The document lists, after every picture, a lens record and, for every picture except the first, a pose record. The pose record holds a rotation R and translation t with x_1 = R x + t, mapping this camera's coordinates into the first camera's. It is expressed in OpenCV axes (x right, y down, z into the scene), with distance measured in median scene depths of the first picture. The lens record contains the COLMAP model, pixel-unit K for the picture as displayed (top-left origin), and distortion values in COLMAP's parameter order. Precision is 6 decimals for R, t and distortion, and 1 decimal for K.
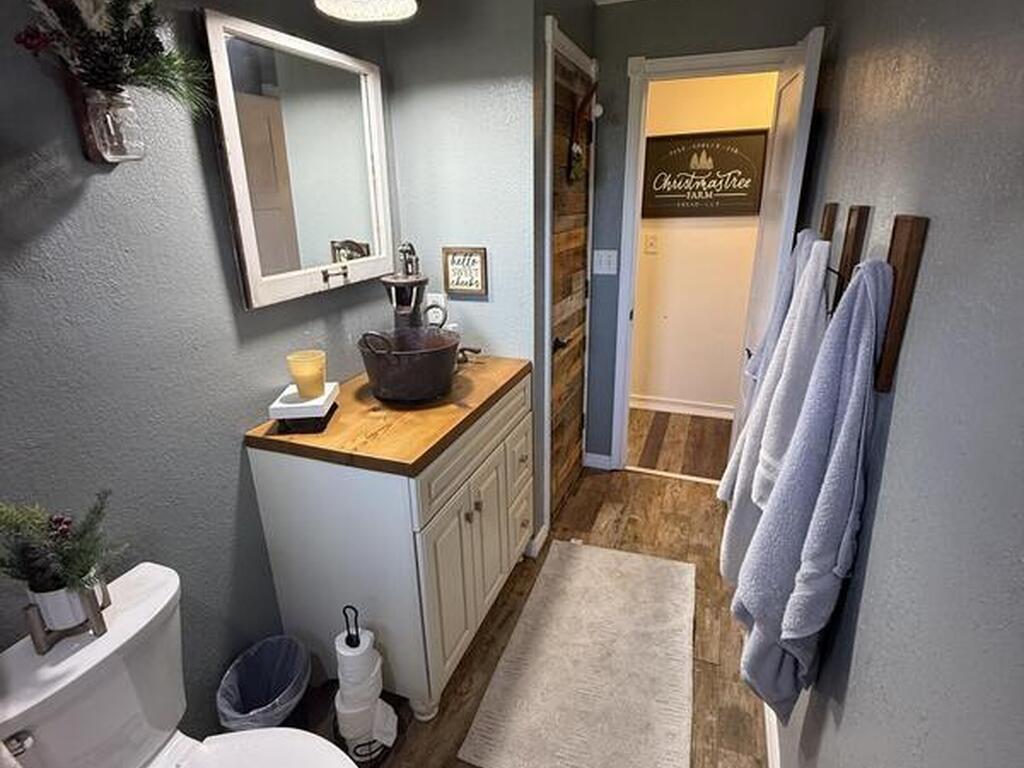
lens RADIAL K [[540.2, 0, 514.3], [0, 540.2, 377.5], [0, 0, 1]] dist [0.000011, 0.000834]
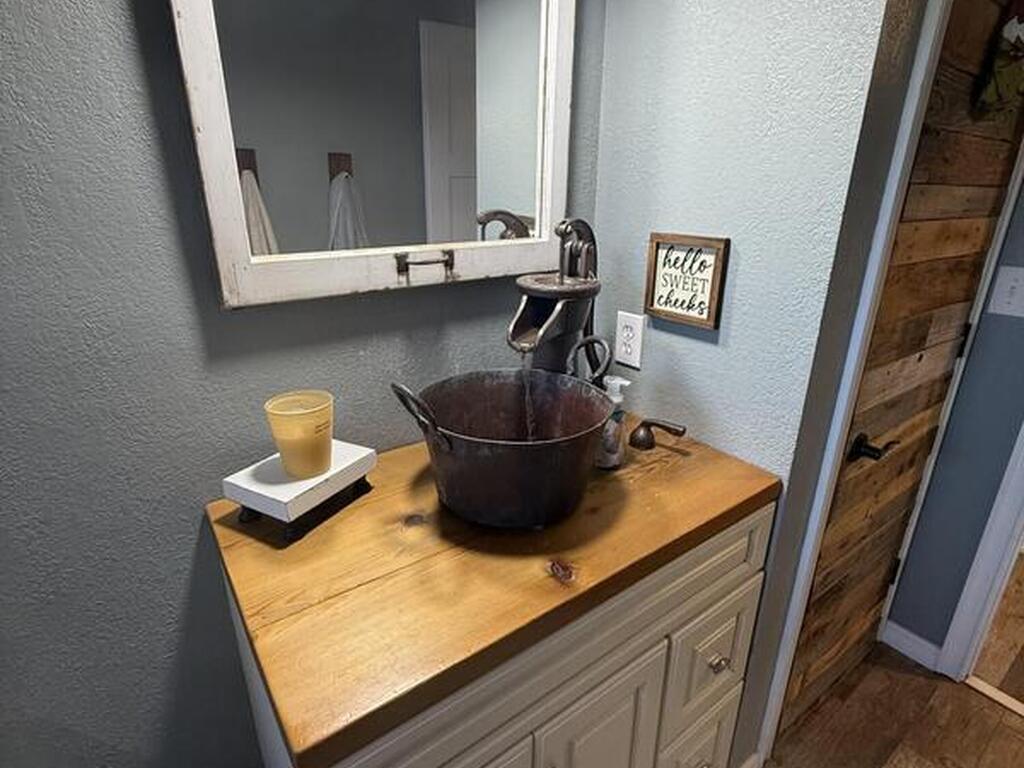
lens RADIAL K [[540.2, 0, 514.3], [0, 540.2, 377.5], [0, 0, 1]] dist [0.000011, 0.000834]
pose [[0.840006, 0.204354, -0.502622, 0.055291], [-0.196833, 0.978028, 0.068687, -0.107753], [0.505615, 0.041235, 0.861773, 0.462428]]
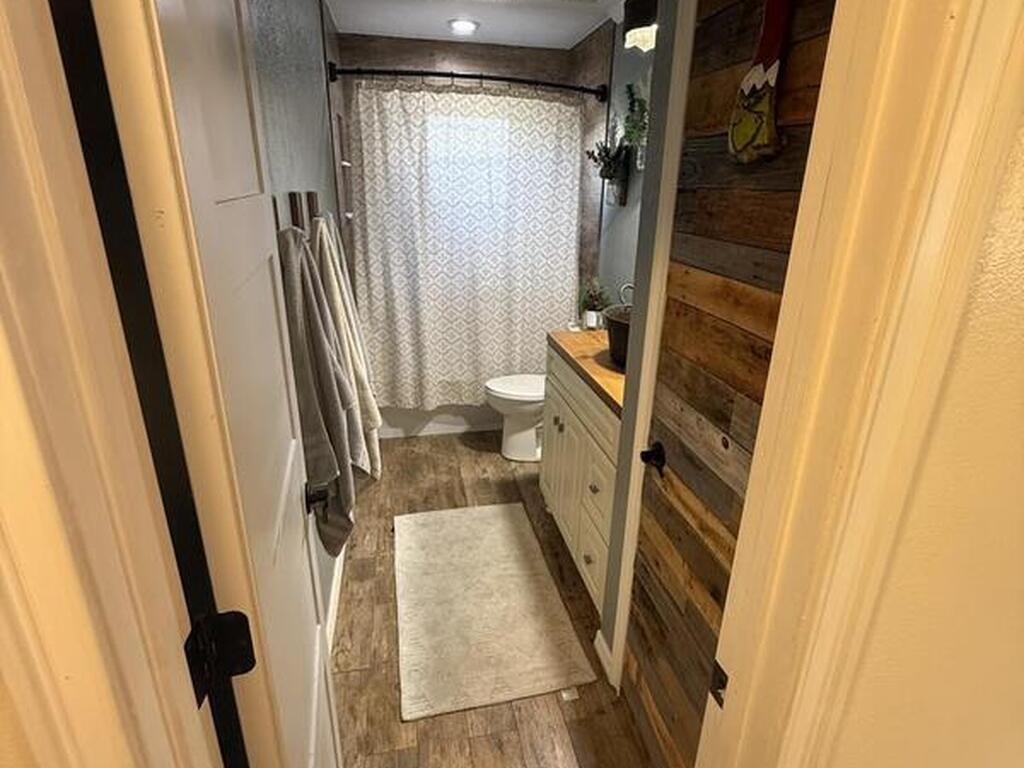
lens RADIAL K [[540.2, 0, 514.3], [0, 540.2, 377.5], [0, 0, 1]] dist [0.000011, 0.000834]
pose [[-0.845313, 0.178250, -0.503659, 0.537175], [-0.181184, 0.791200, 0.584102, -0.482193], [0.502611, 0.585004, -0.636516, 1.387520]]
